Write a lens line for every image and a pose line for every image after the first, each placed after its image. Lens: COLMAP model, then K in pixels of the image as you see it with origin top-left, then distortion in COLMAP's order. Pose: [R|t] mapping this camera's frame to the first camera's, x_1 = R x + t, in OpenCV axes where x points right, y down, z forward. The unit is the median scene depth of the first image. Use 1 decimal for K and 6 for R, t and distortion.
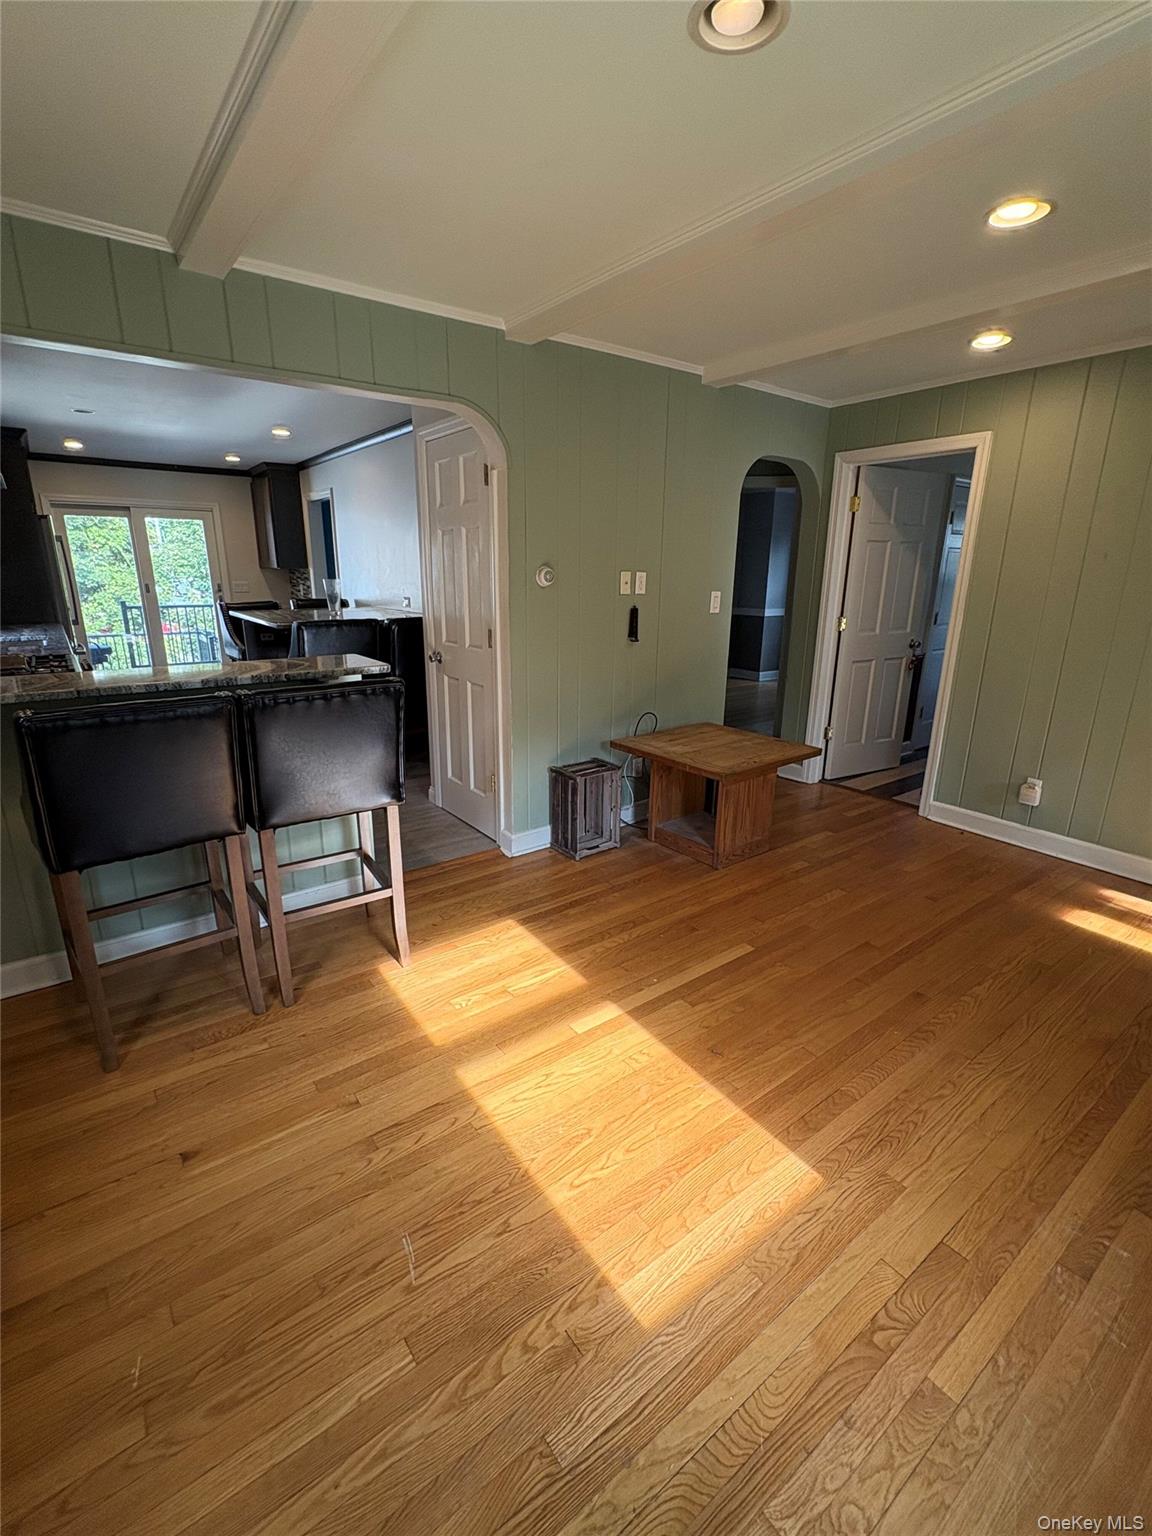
lens RADIAL K [[690.7, 0, 576.3], [0, 690.7, 763.3], [0, 0, 1]] dist [0.001642, -0.000161]
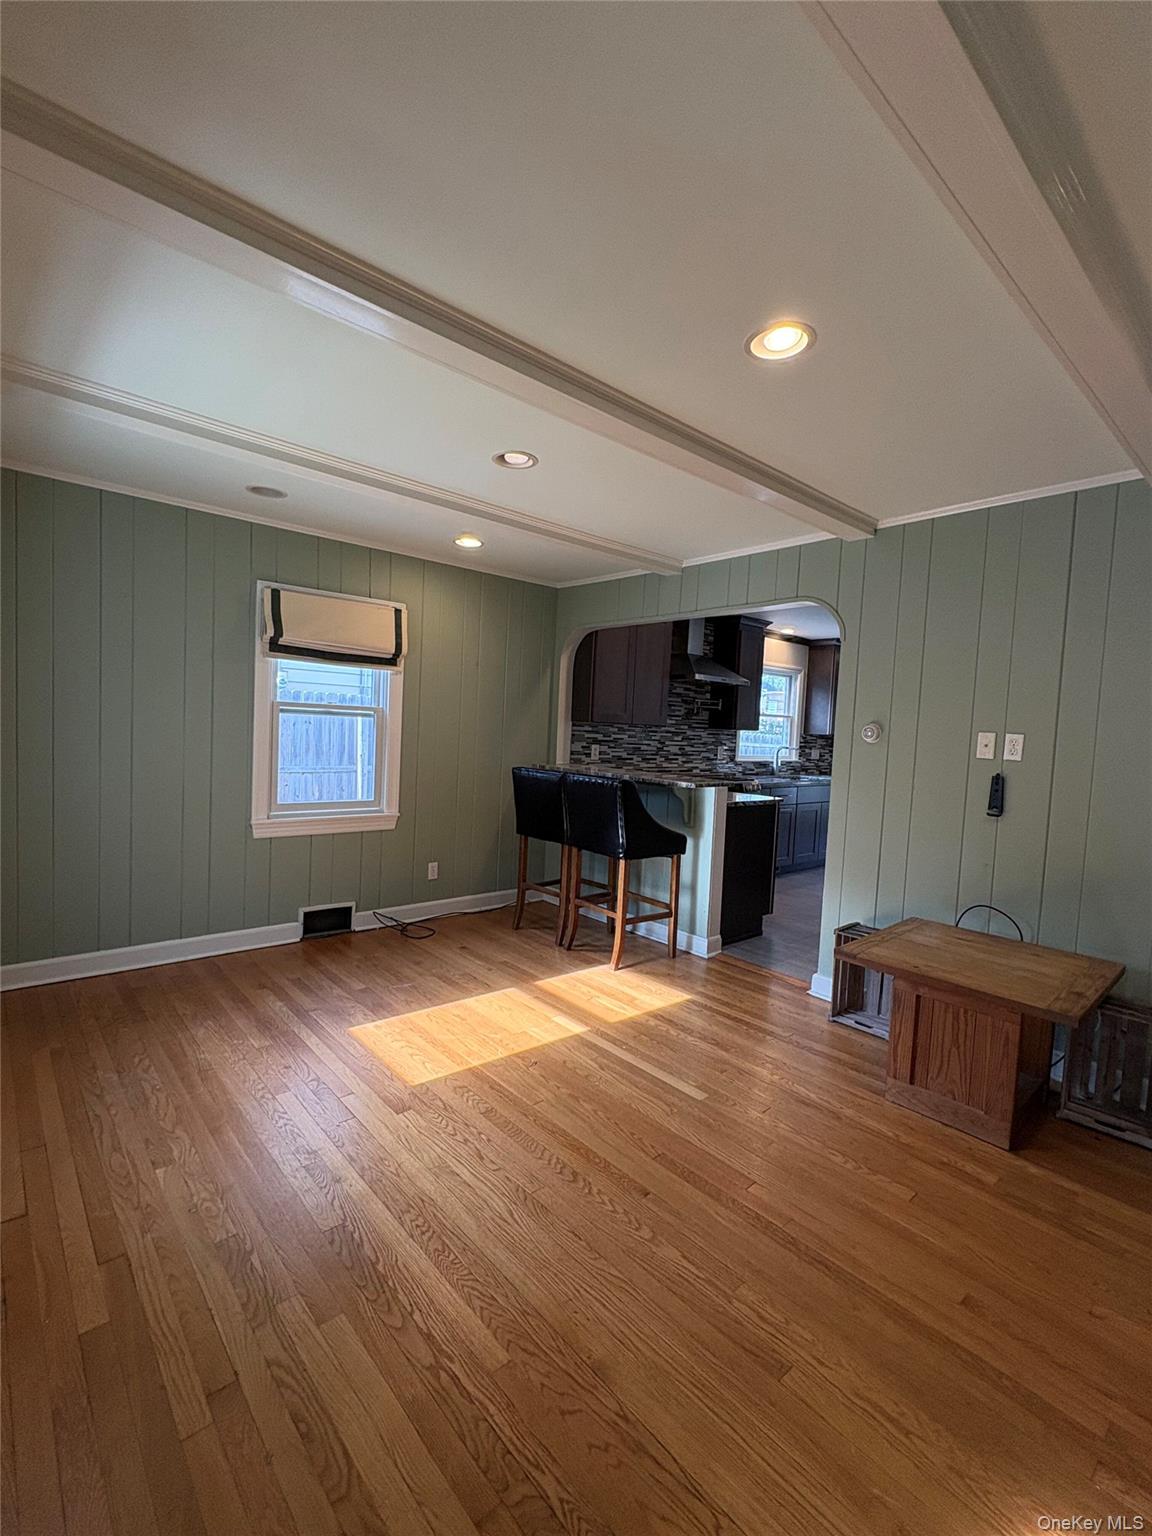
lens RADIAL K [[690.7, 0, 578.2], [0, 690.7, 771.5], [0, 0, 1]] dist [0.001642, -0.000161]
pose [[0.077536, 0.057402, -0.995336, 1.259671], [-0.317154, 0.947901, 0.029961, -0.143603], [0.945199, 0.313352, 0.091702, 0.670857]]
